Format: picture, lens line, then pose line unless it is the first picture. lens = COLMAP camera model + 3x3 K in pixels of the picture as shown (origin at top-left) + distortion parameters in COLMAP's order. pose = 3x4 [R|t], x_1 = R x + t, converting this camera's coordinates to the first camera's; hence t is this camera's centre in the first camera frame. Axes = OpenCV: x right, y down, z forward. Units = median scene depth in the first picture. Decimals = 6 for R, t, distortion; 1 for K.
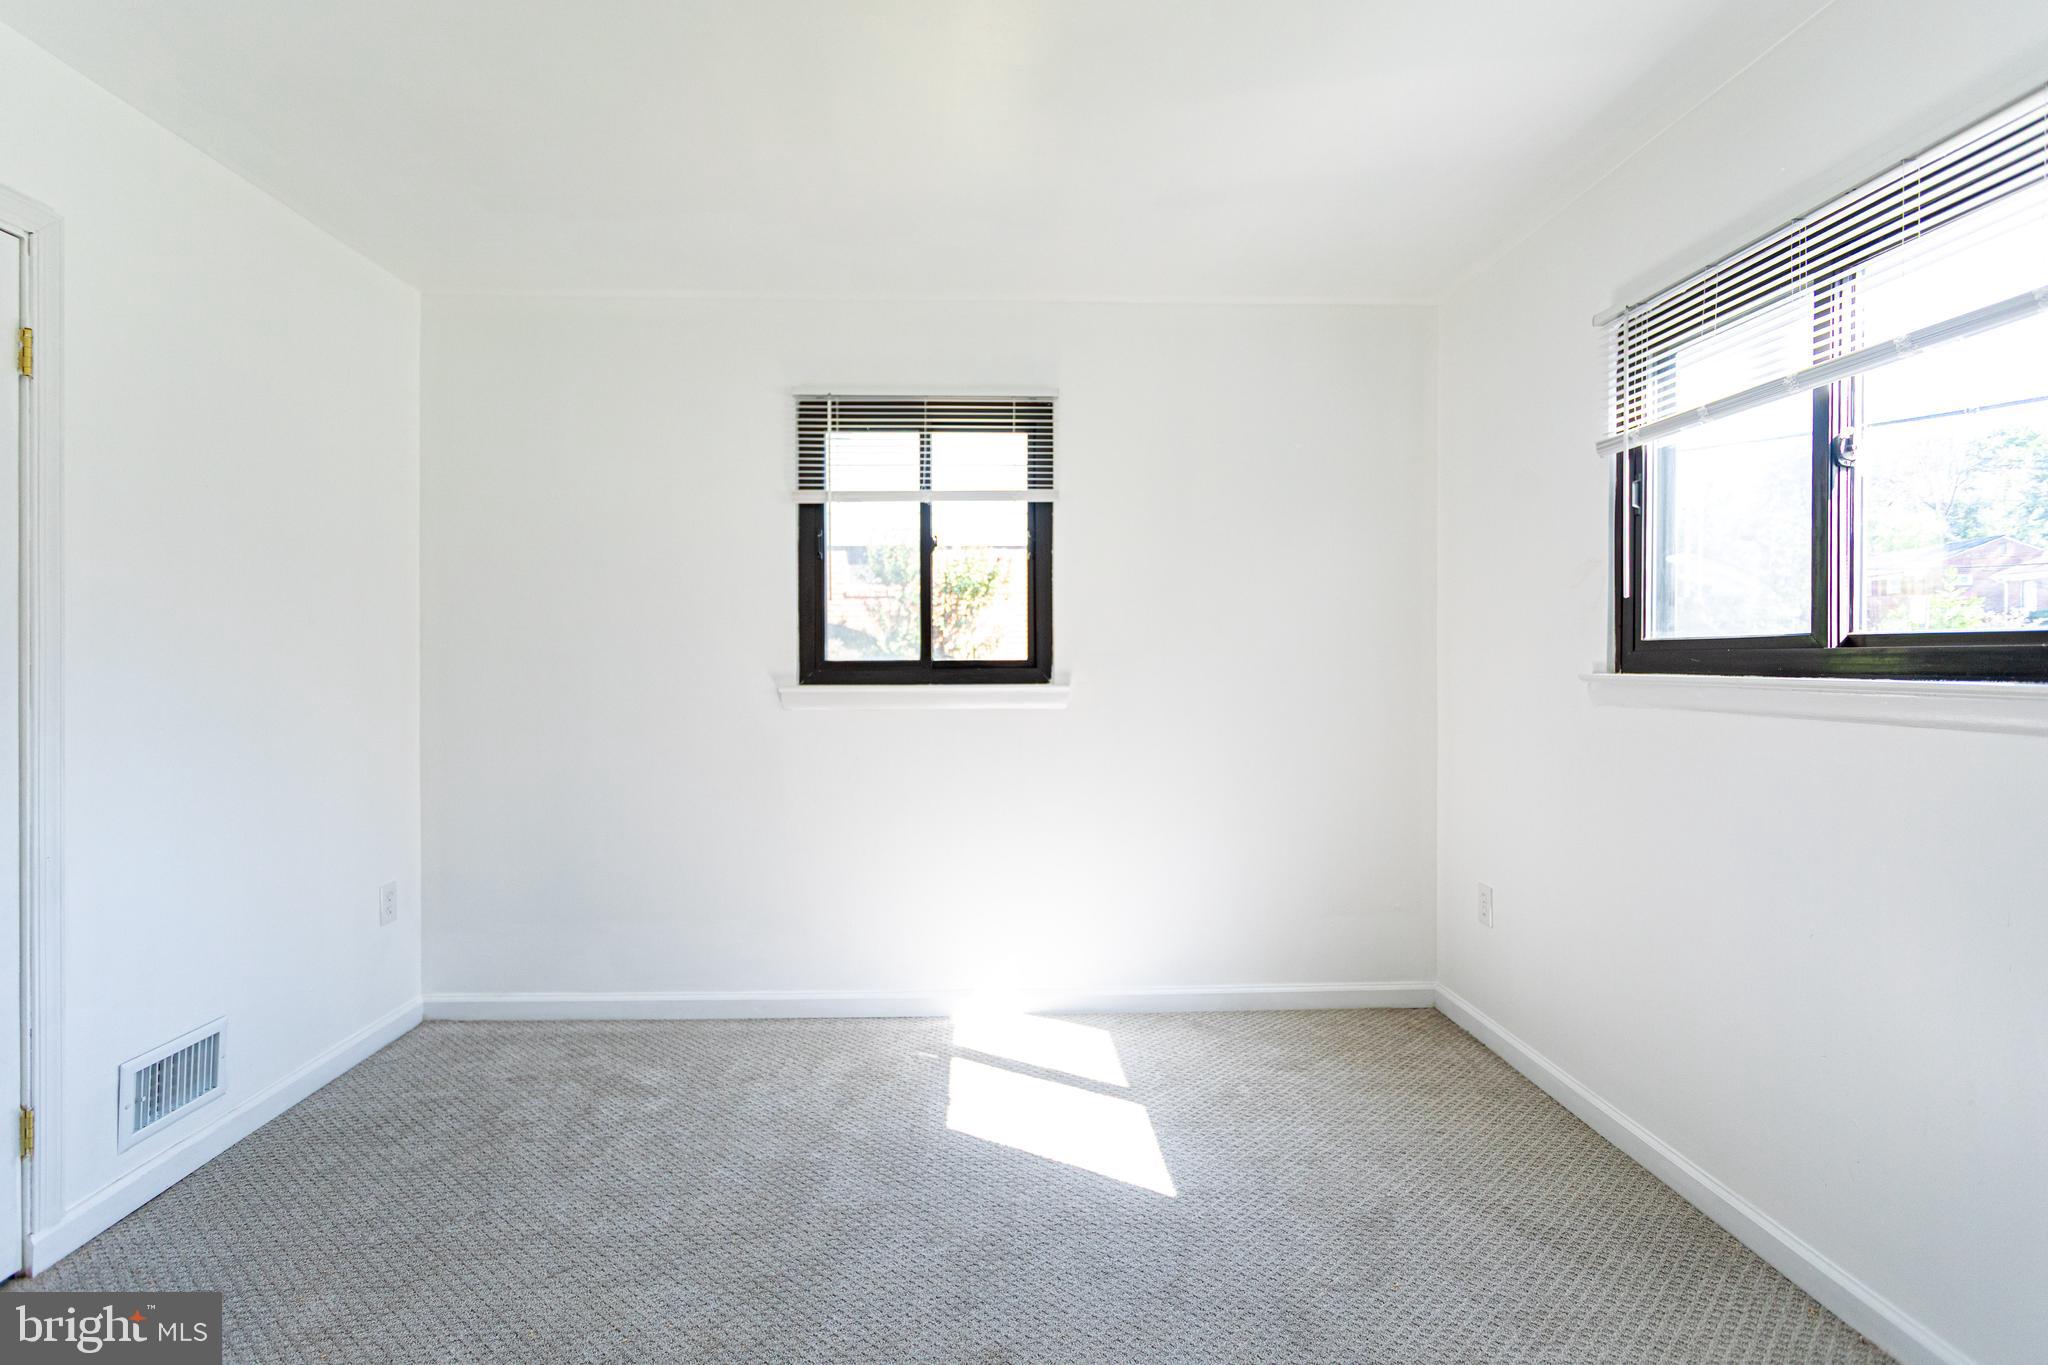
lens RADIAL K [[962.7, 0, 1024.2], [0, 962.7, 668.8], [0, 0, 1]] dist [0.004474, 0.000698]
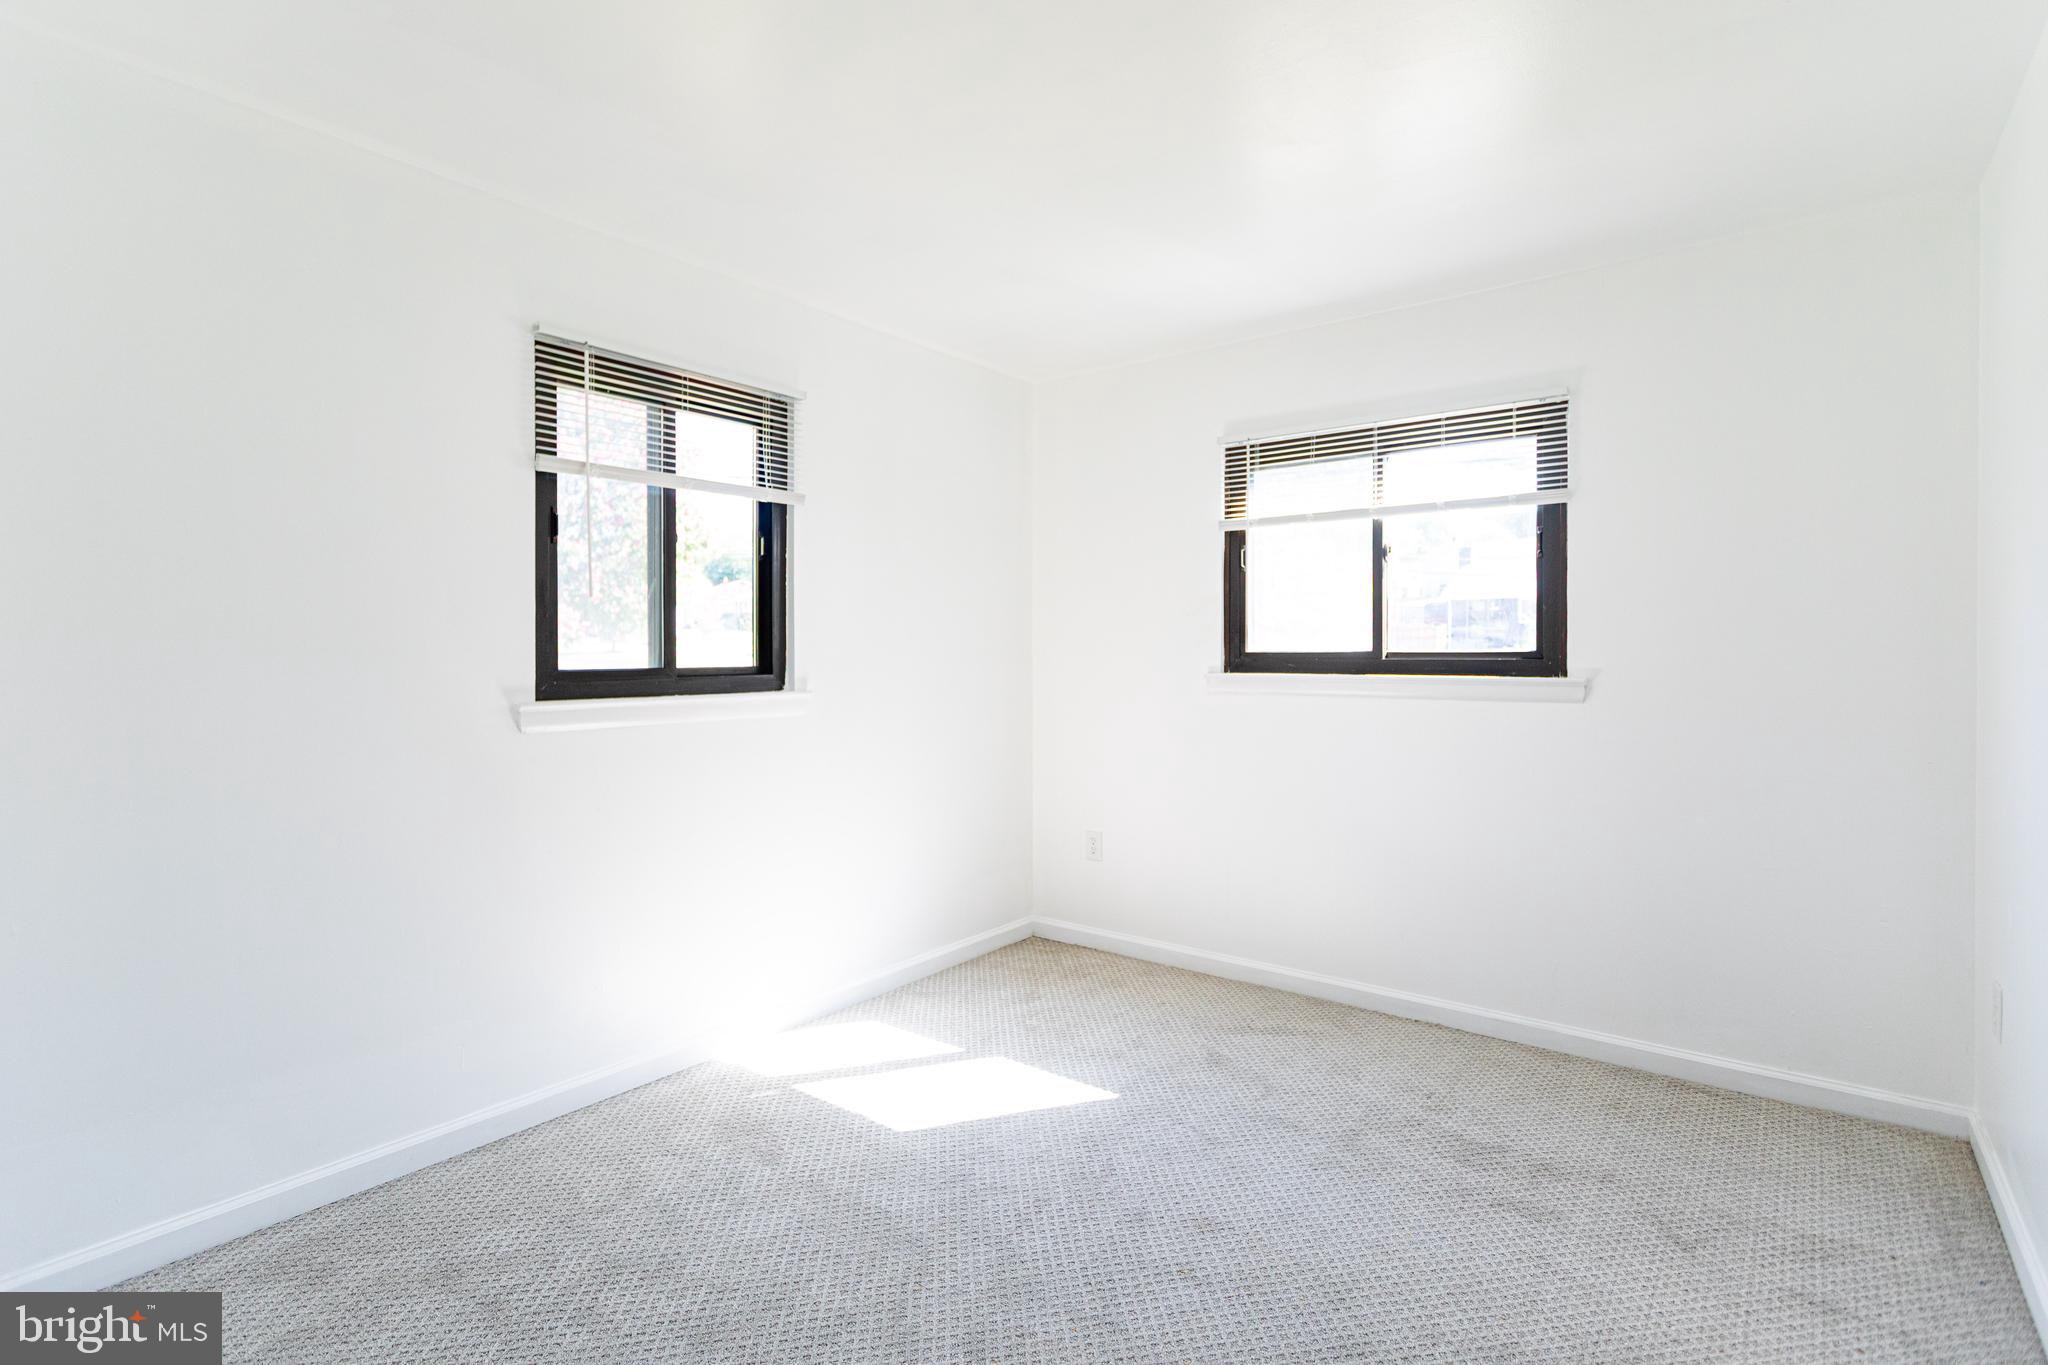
lens RADIAL K [[962.7, 0, 1029.8], [0, 962.7, 675.1], [0, 0, 1]] dist [0.004474, 0.000698]
pose [[0.647219, -0.014417, 0.762168, -0.582638], [0.008475, 0.999895, 0.011716, -0.010428], [-0.762257, -0.001123, 0.647273, 0.187738]]
